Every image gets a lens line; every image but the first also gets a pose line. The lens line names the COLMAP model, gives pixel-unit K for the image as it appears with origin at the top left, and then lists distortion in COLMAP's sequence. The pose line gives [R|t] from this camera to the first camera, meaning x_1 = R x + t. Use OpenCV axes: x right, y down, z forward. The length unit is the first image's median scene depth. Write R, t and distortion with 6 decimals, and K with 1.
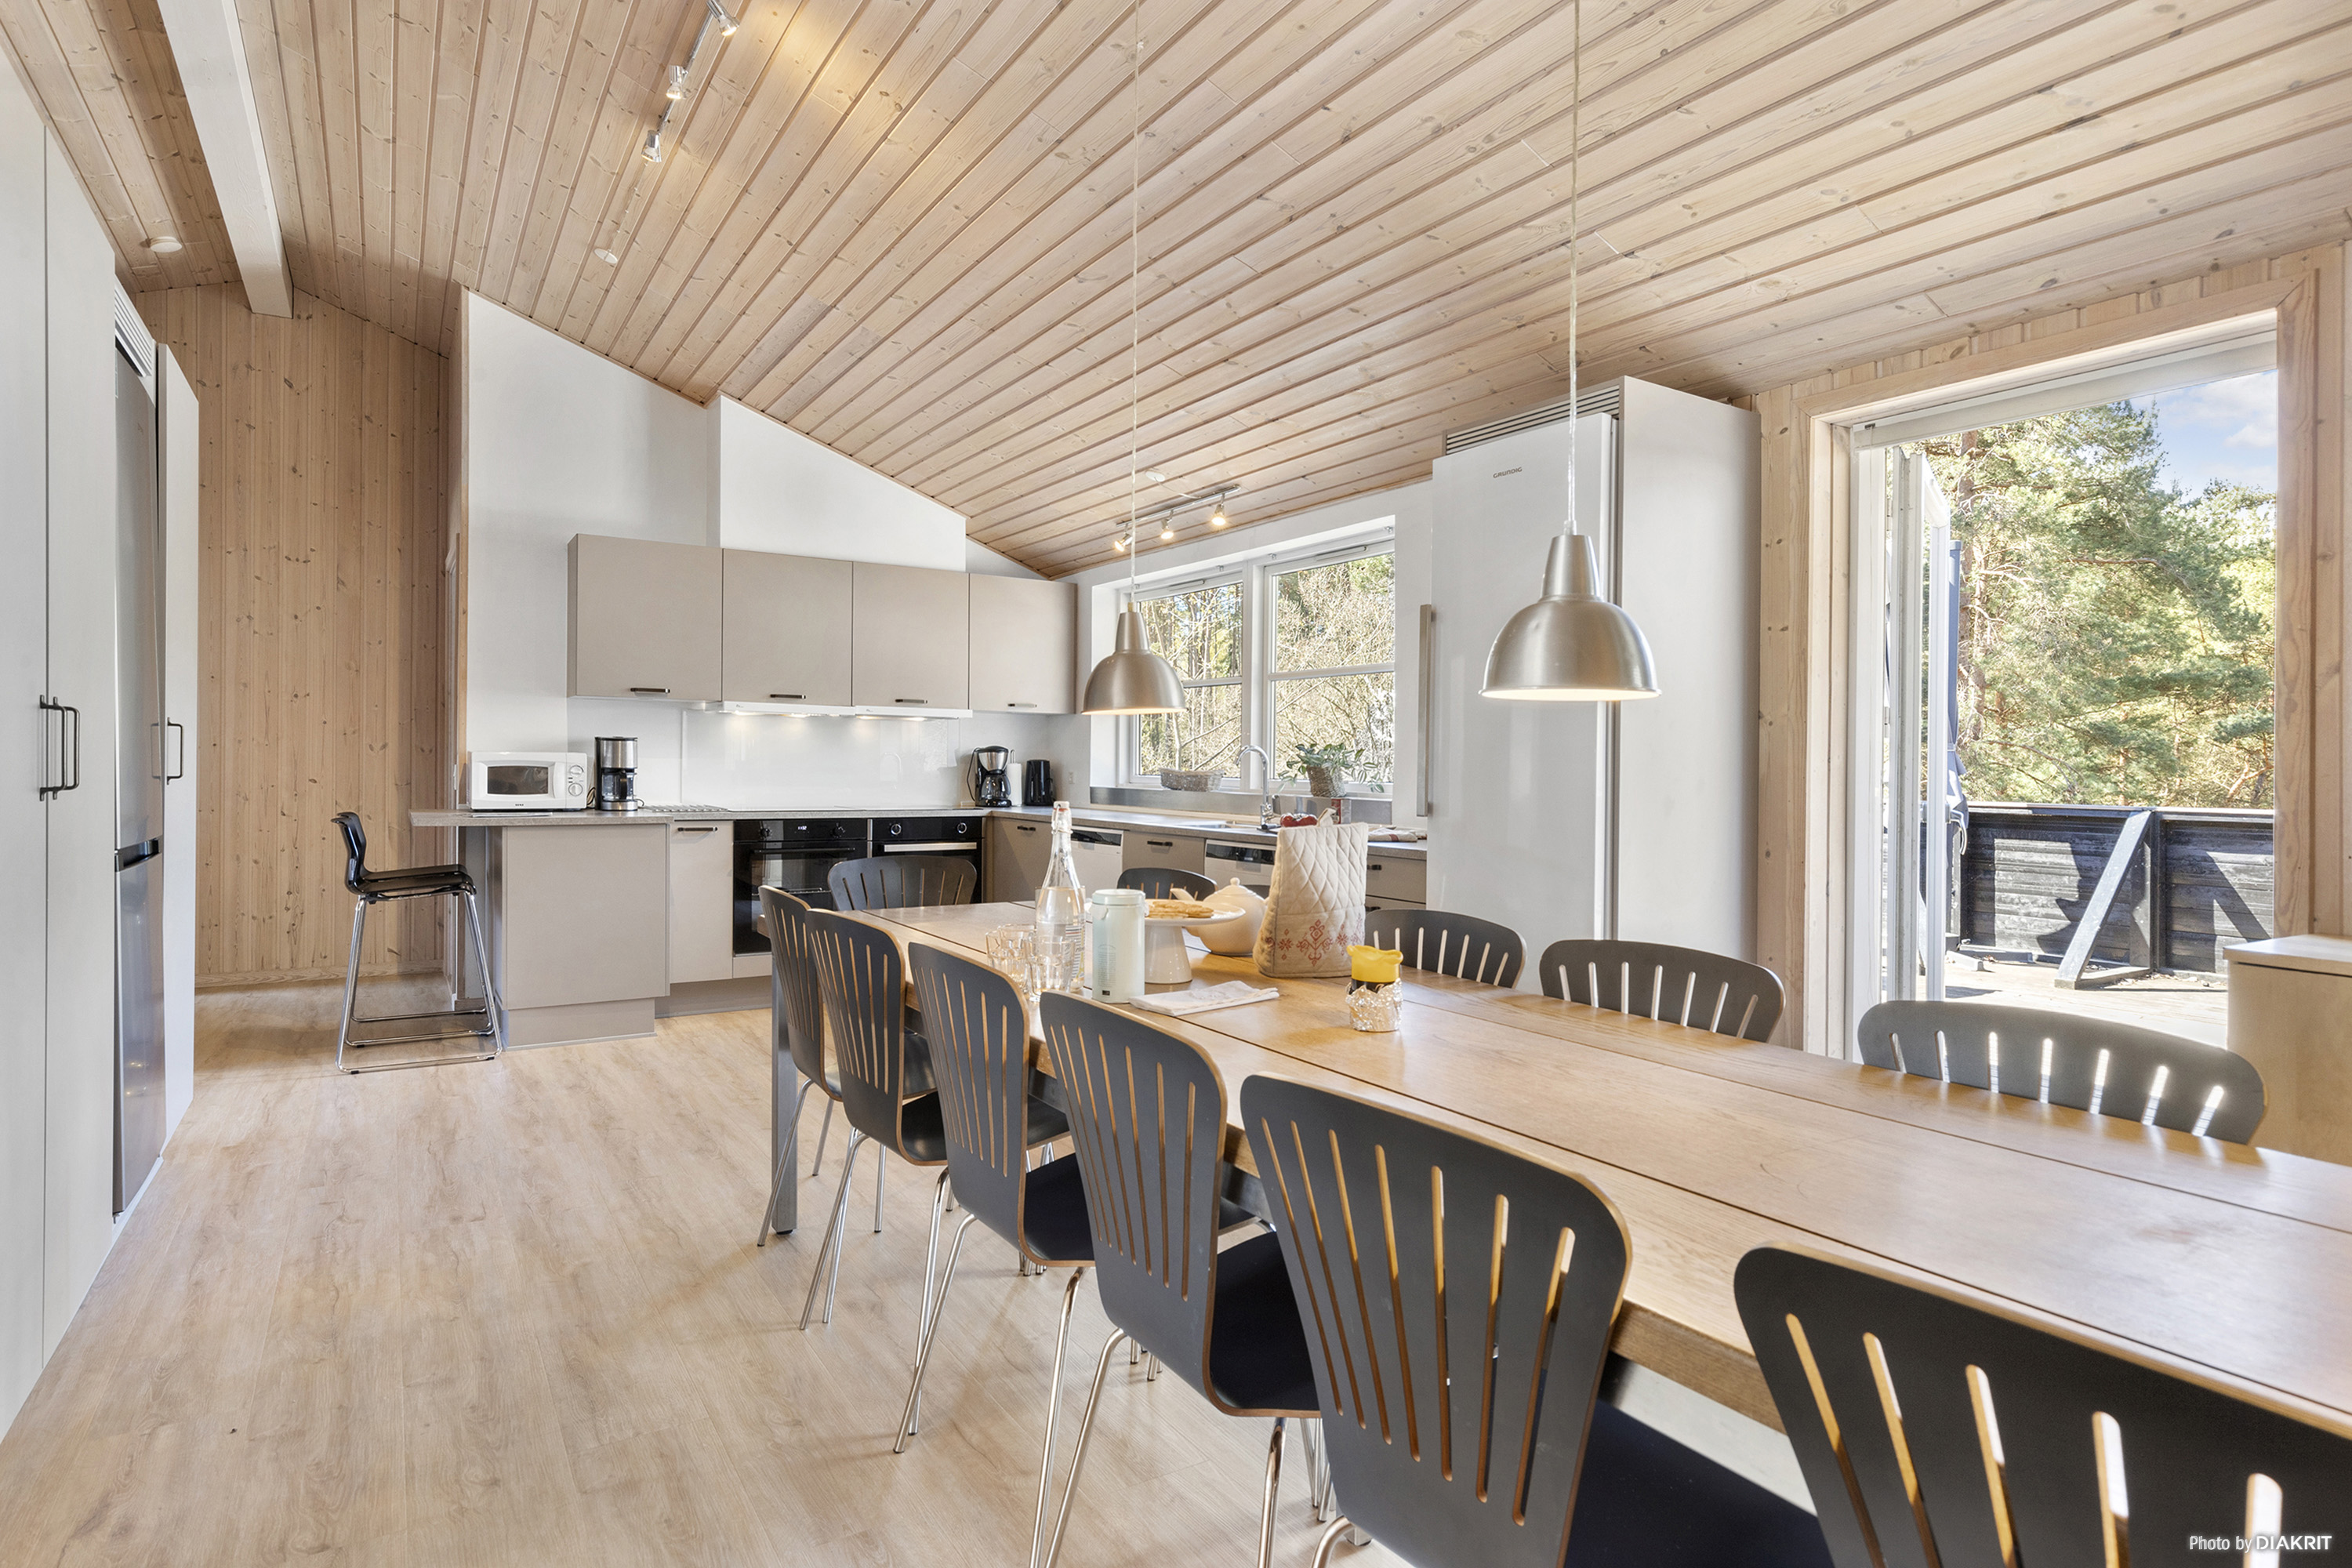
lens RADIAL K [[1243.0, 0, 1184.7], [0, 1243.0, 779.1], [0, 0, 1]] dist [0.007829, 0.000828]
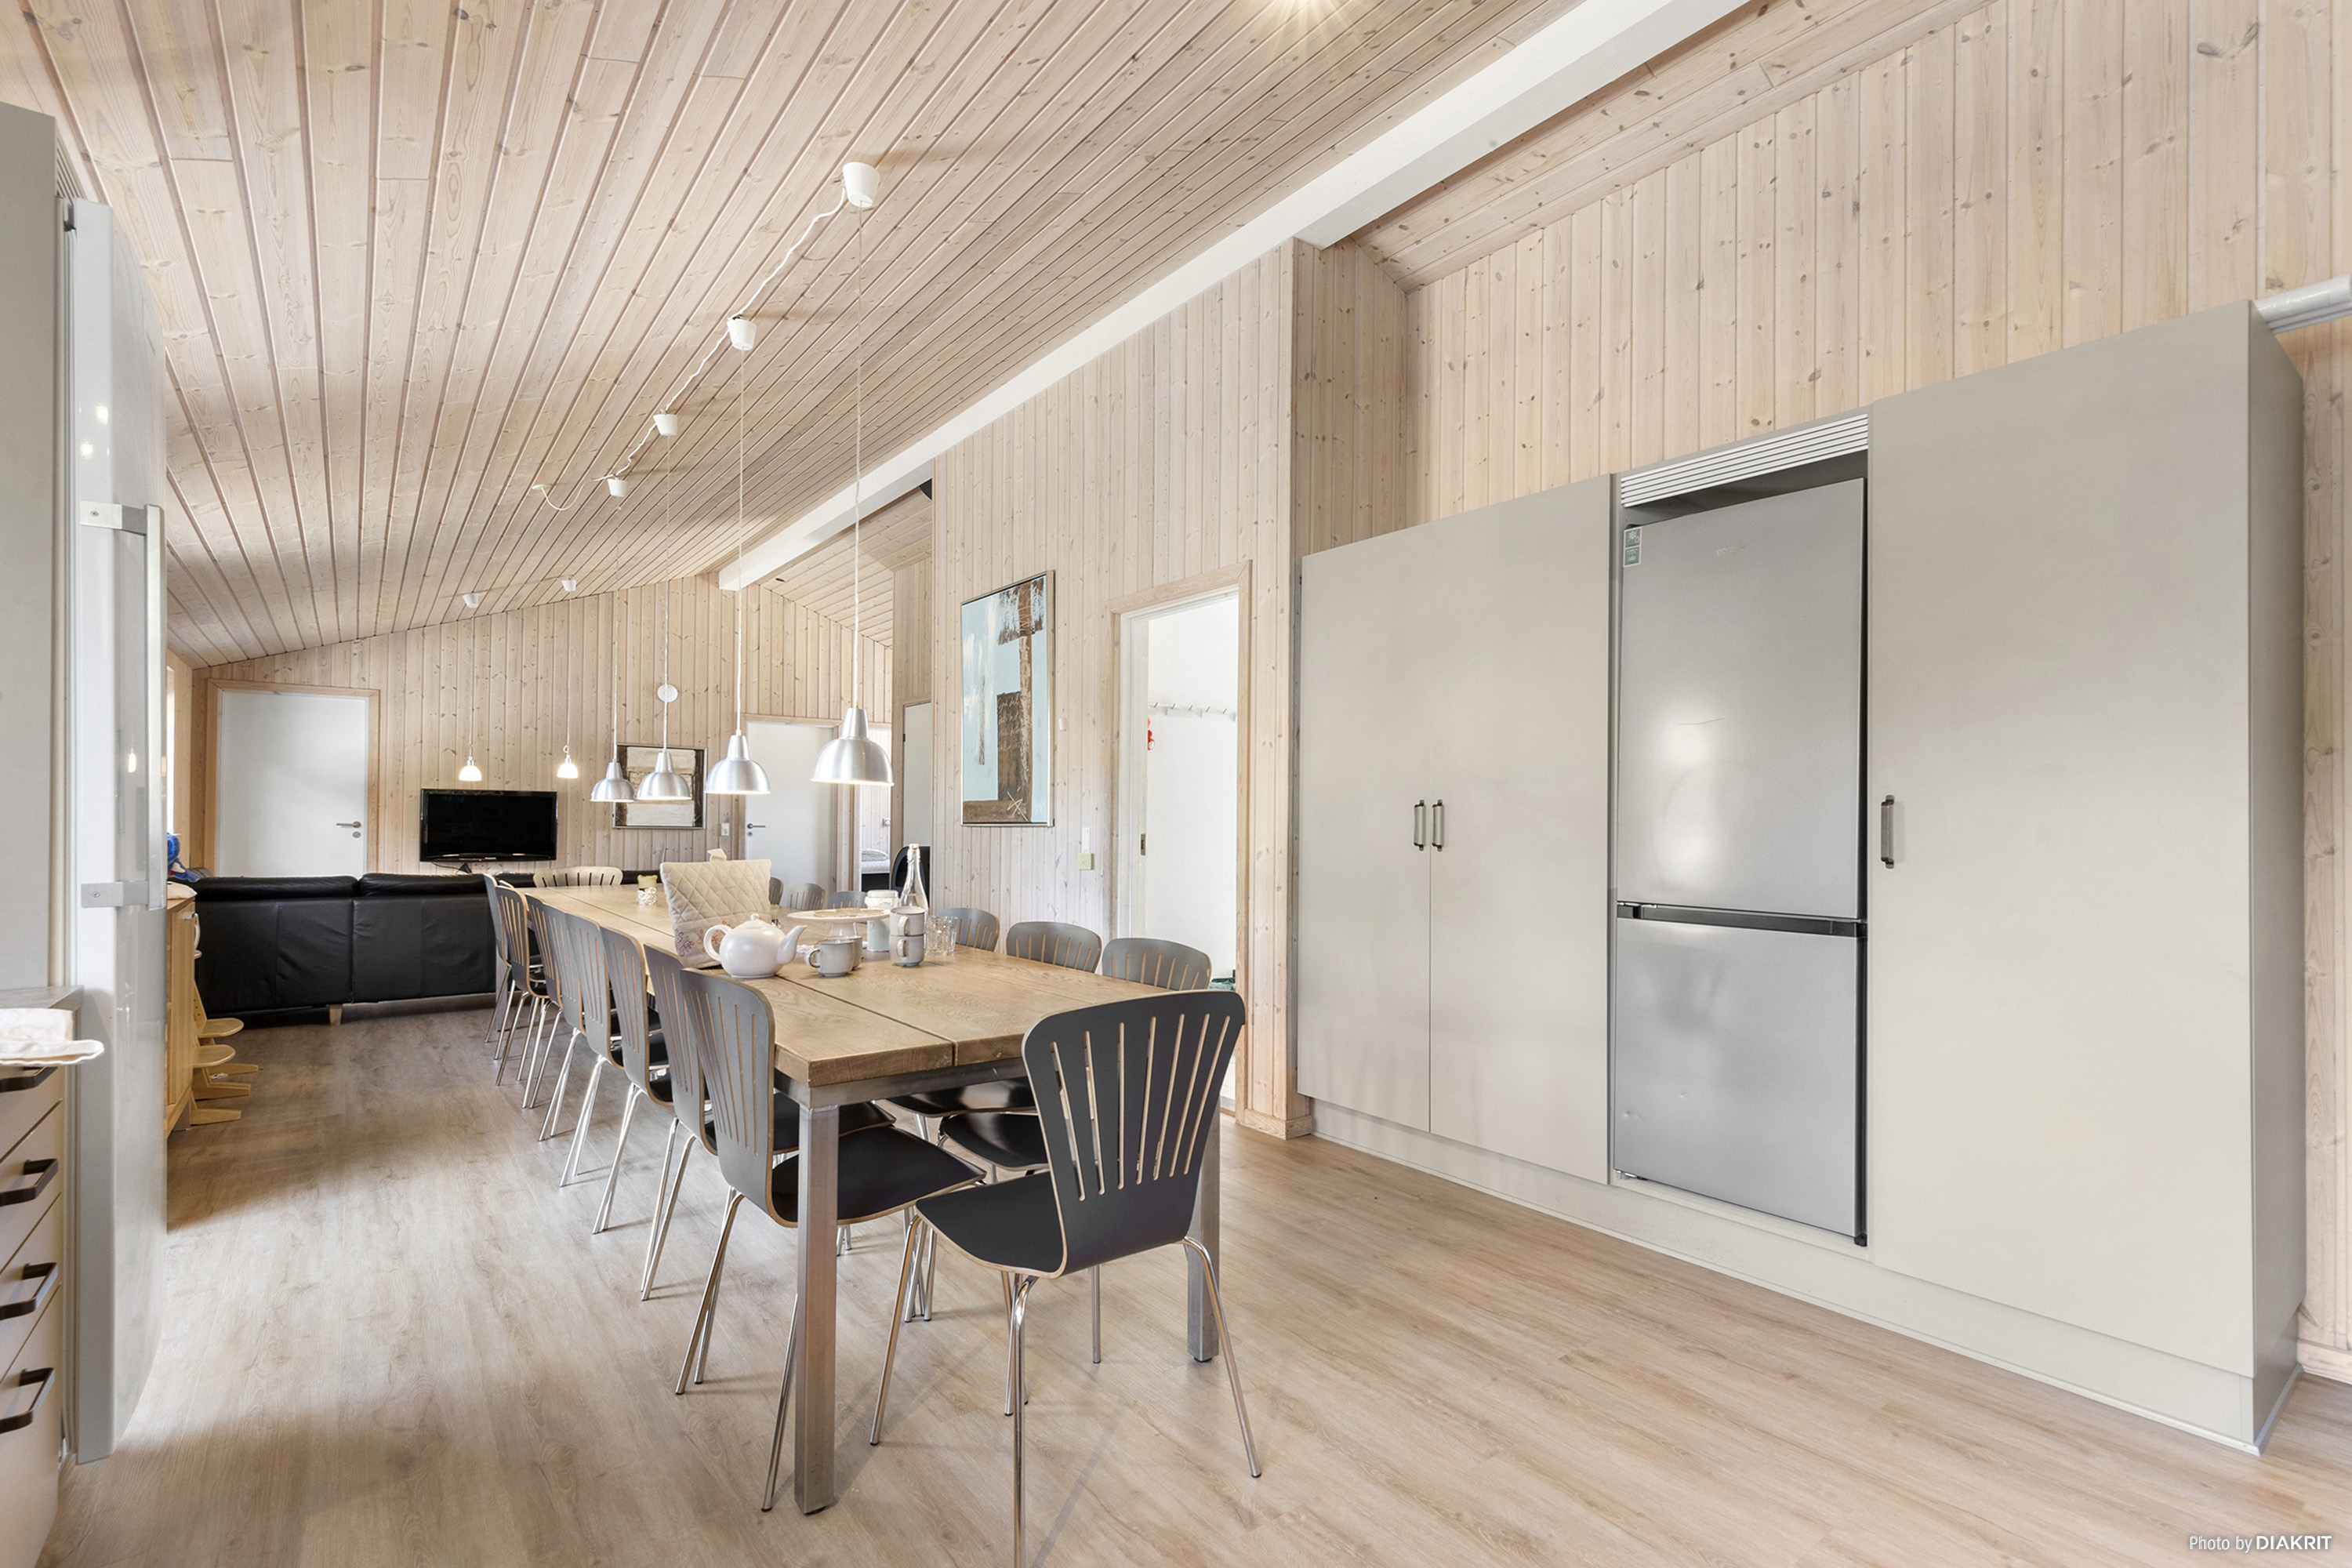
lens RADIAL K [[1077.9, 0, 1176.3], [0, 1077.9, 803.0], [0, 0, 1]] dist [0.010420, 0.000027]
pose [[-0.996360, -0.019122, -0.083070, -0.231771], [-0.018696, 0.999808, -0.005898, -0.026128], [0.083167, -0.004324, -0.996526, 1.780787]]
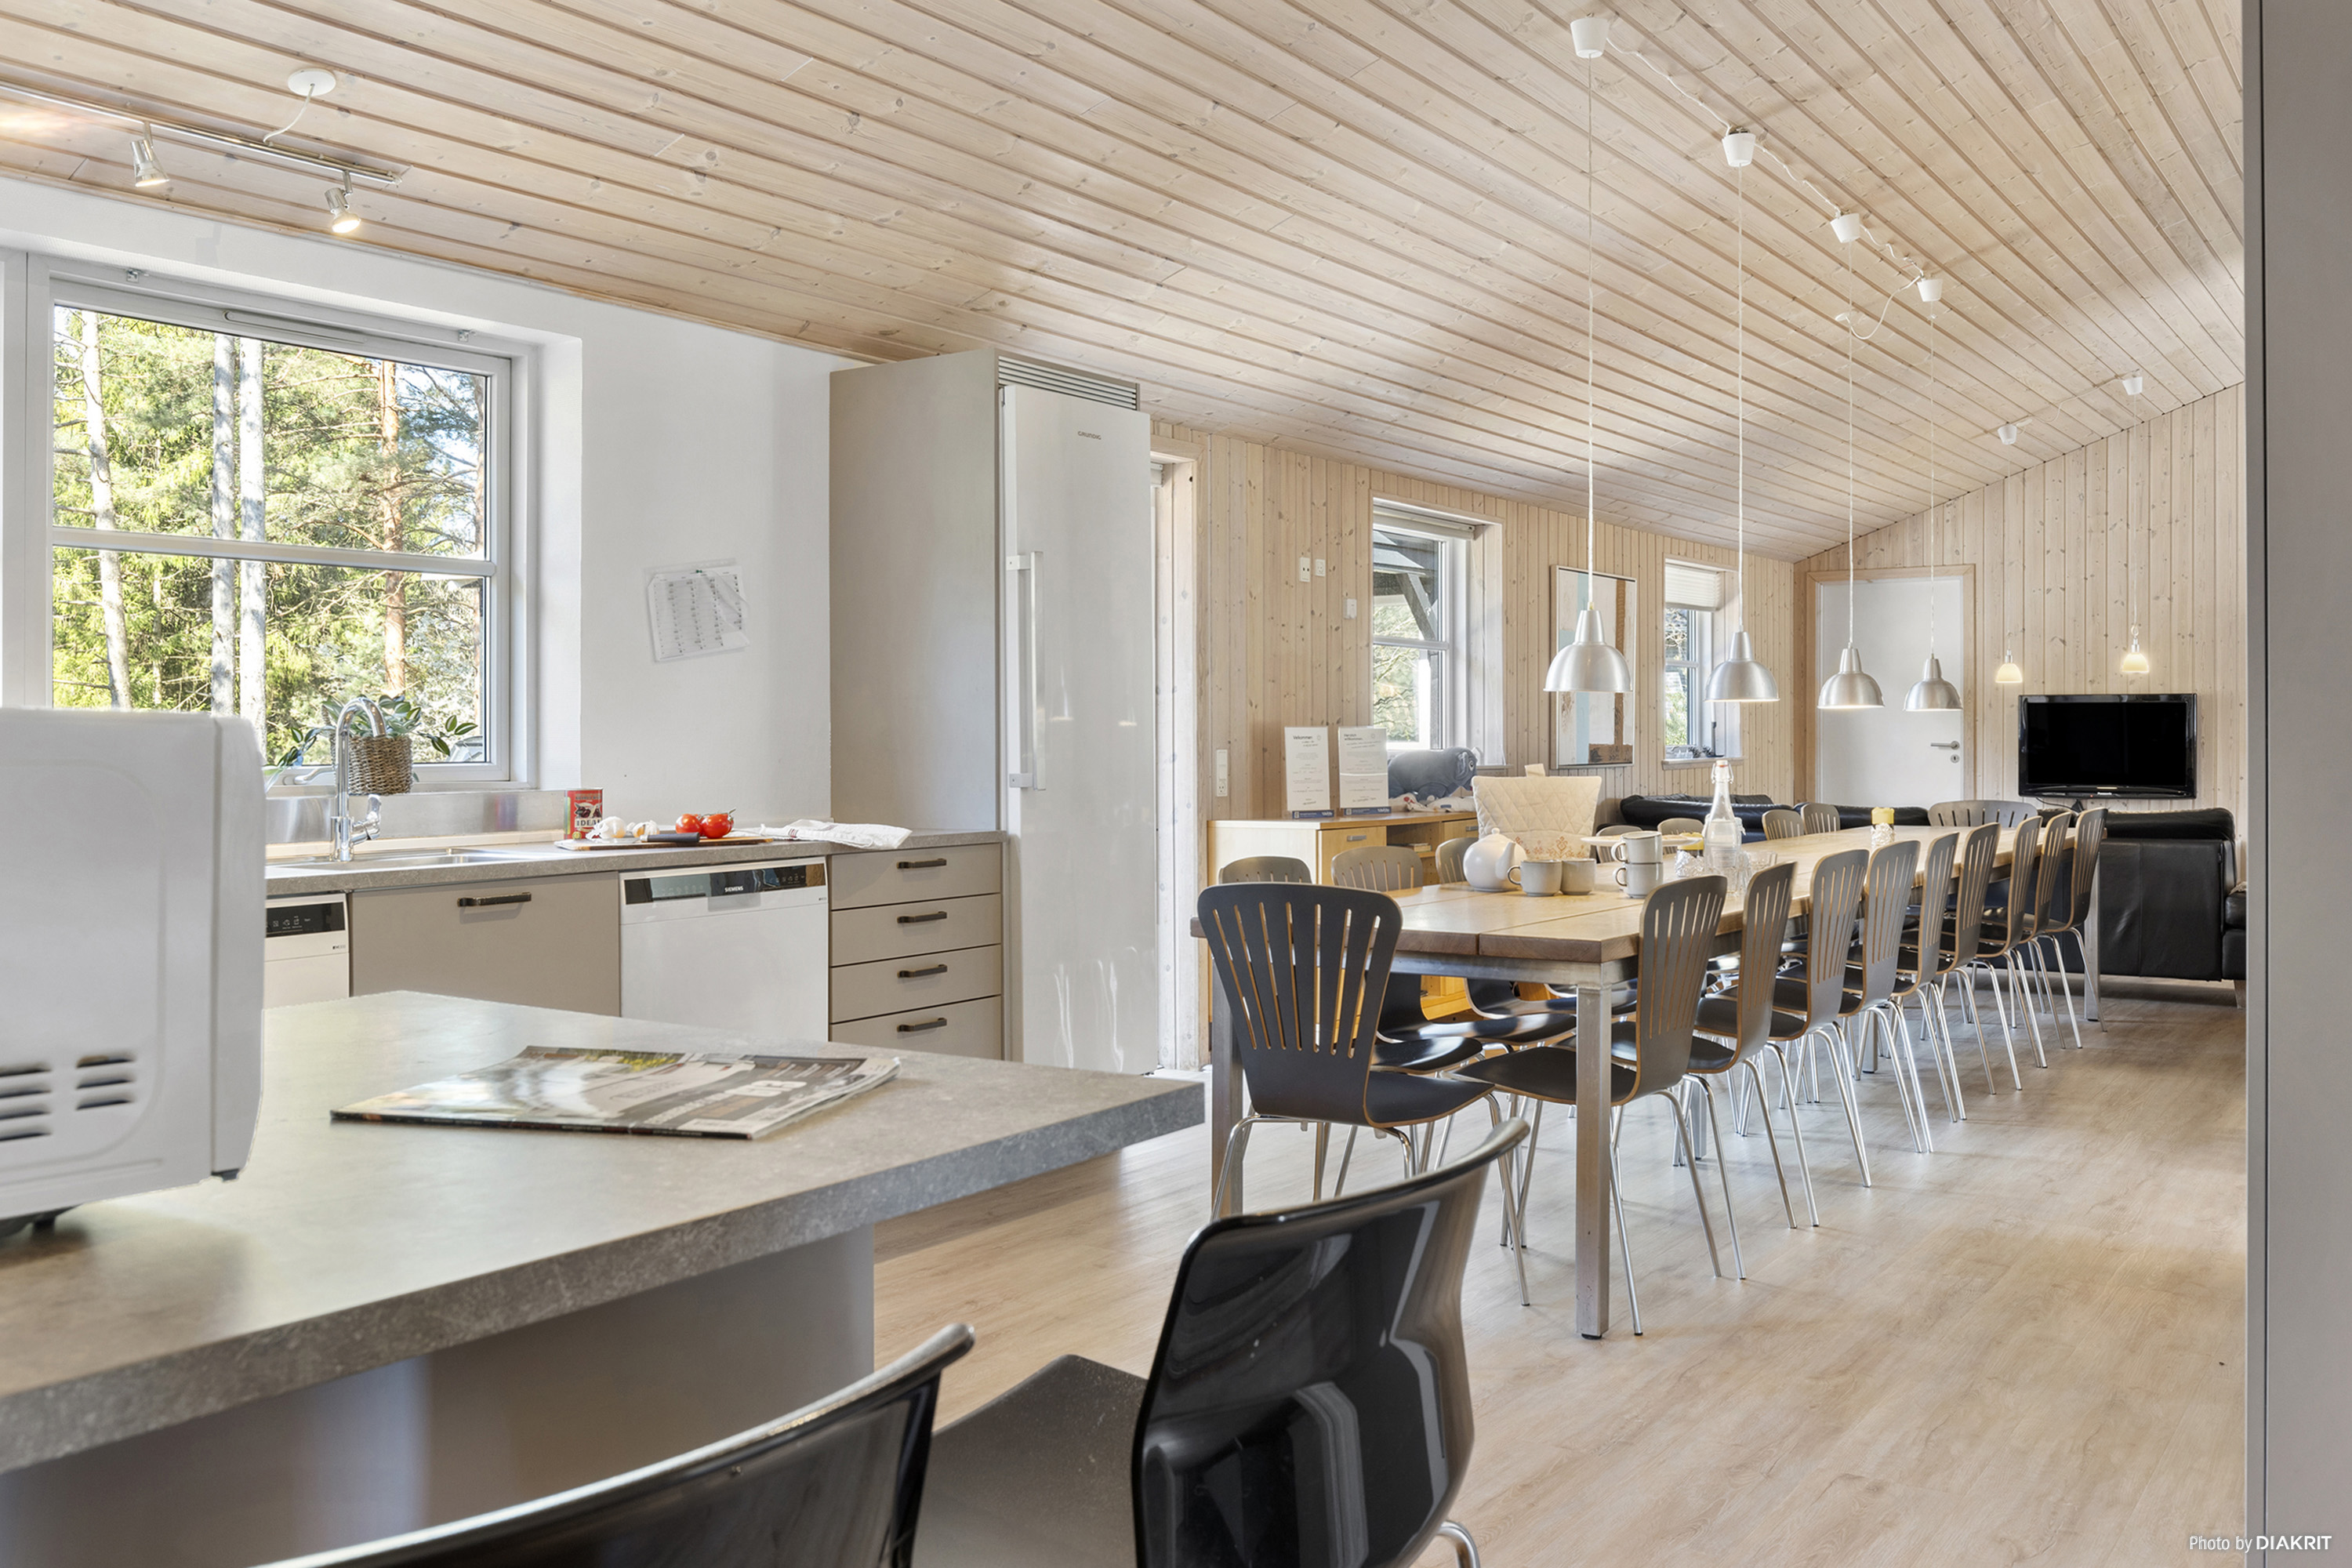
lens RADIAL K [[2008.5, 0, 1175.6], [0, 2008.5, 772.7], [0, 0, 1]] dist [-0.014362, -0.005818]
pose [[-0.389486, -0.025644, 0.920675, -1.382552], [0.009603, 0.999445, 0.031901, -0.033740], [-0.920982, 0.021267, -0.389024, 1.738545]]
